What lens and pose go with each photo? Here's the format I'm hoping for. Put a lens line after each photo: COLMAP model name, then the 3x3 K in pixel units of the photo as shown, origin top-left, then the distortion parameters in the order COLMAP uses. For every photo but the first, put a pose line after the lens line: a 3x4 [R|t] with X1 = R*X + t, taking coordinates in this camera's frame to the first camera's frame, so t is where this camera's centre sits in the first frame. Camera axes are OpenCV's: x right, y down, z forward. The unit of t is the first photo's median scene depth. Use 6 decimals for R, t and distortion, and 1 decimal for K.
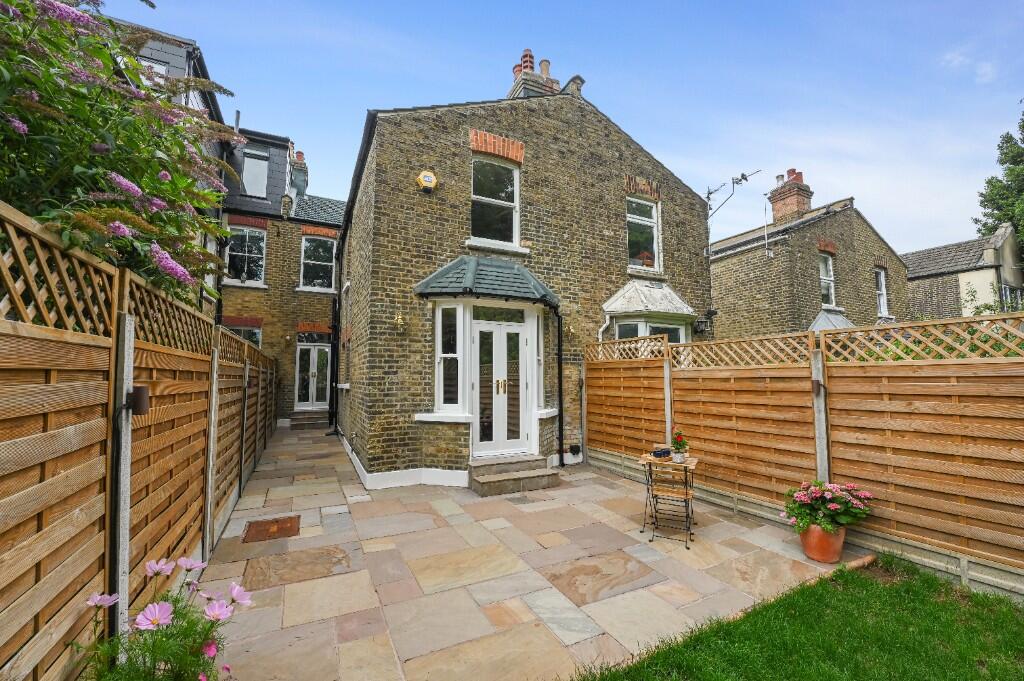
lens RADIAL K [[409.2, 0, 512.0], [0, 409.2, 340.5], [0, 0, 1]] dist [-0.023372, 0.000601]
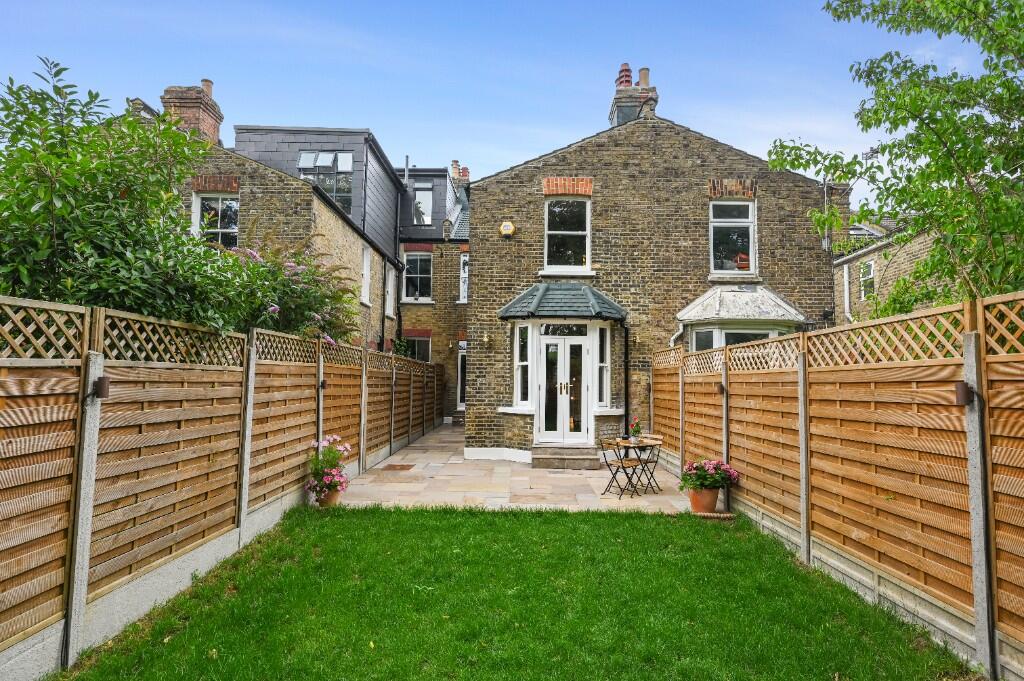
lens RADIAL K [[528.9, 0, 512.0], [0, 528.9, 340.5], [0, 0, 1]] dist [-0.001085, -0.000109]
pose [[0.890447, -0.023126, -0.454499, 0.508191], [0.026526, 0.999648, 0.001106, -0.034604], [0.454314, -0.013041, 0.890746, -0.449367]]
